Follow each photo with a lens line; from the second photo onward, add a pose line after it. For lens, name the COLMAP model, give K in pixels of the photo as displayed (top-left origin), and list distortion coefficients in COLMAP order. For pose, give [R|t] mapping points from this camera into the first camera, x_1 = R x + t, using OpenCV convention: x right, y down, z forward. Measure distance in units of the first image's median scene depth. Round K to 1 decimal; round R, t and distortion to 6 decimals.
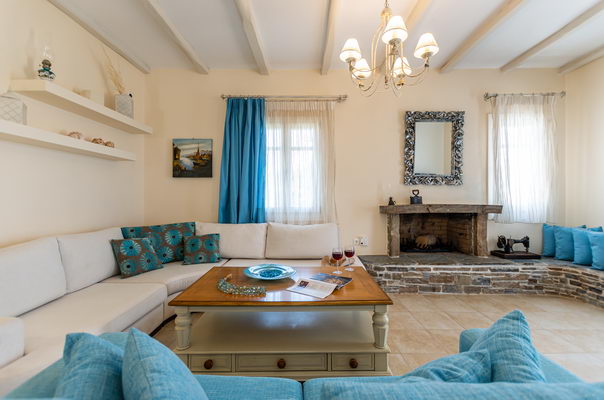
lens RADIAL K [[266.6, 0, 302.3], [0, 266.6, 193.5], [0, 0, 1]] dist [0.009738, -0.000779]
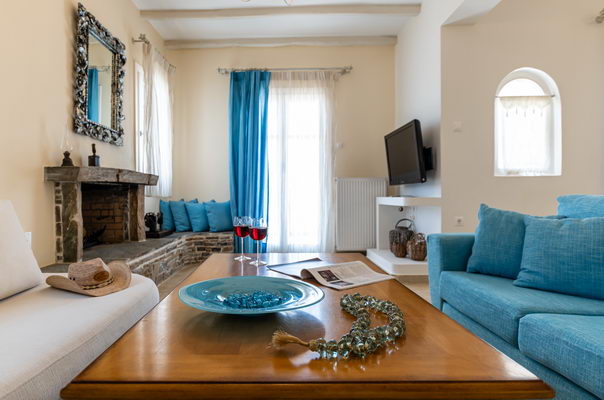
lens RADIAL K [[363.5, 0, 279.4], [0, 363.5, 197.5], [0, 0, 1]] dist [0.006022, -0.001129]
pose [[0.017155, -0.007231, 0.999827, -0.392378], [-0.010896, 0.999913, 0.007418, 0.096987], [-0.999793, -0.011021, 0.017075, 0.575735]]
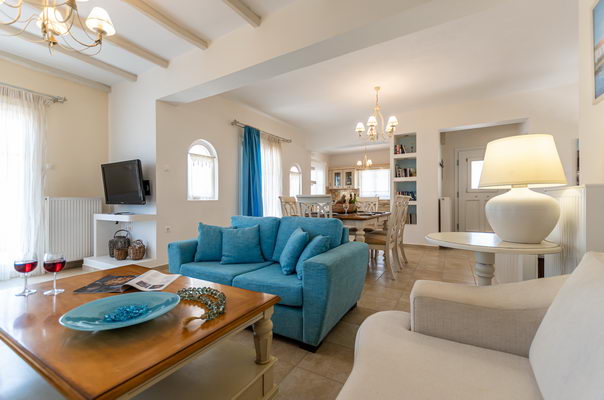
lens RADIAL K [[266.6, 0, 299.8], [0, 266.6, 198.9], [0, 0, 1]] dist [0.009738, -0.000779]
pose [[-0.864269, -0.003790, 0.503016, -0.430394], [-0.011379, 0.999863, -0.012017, 0.055407], [-0.502902, -0.016109, -0.864194, 0.745601]]
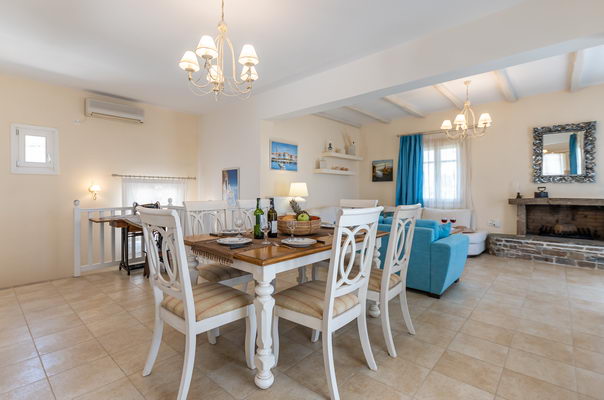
lens RADIAL K [[284.1, 0, 301.0], [0, 284.1, 195.0], [0, 0, 1]] dist [-0.000407, 0.000141]
pose [[0.749919, 0.008898, -0.661470, 0.467620], [0.005767, 0.999784, 0.019987, -0.008543], [0.661504, -0.018804, 0.749706, -0.845186]]
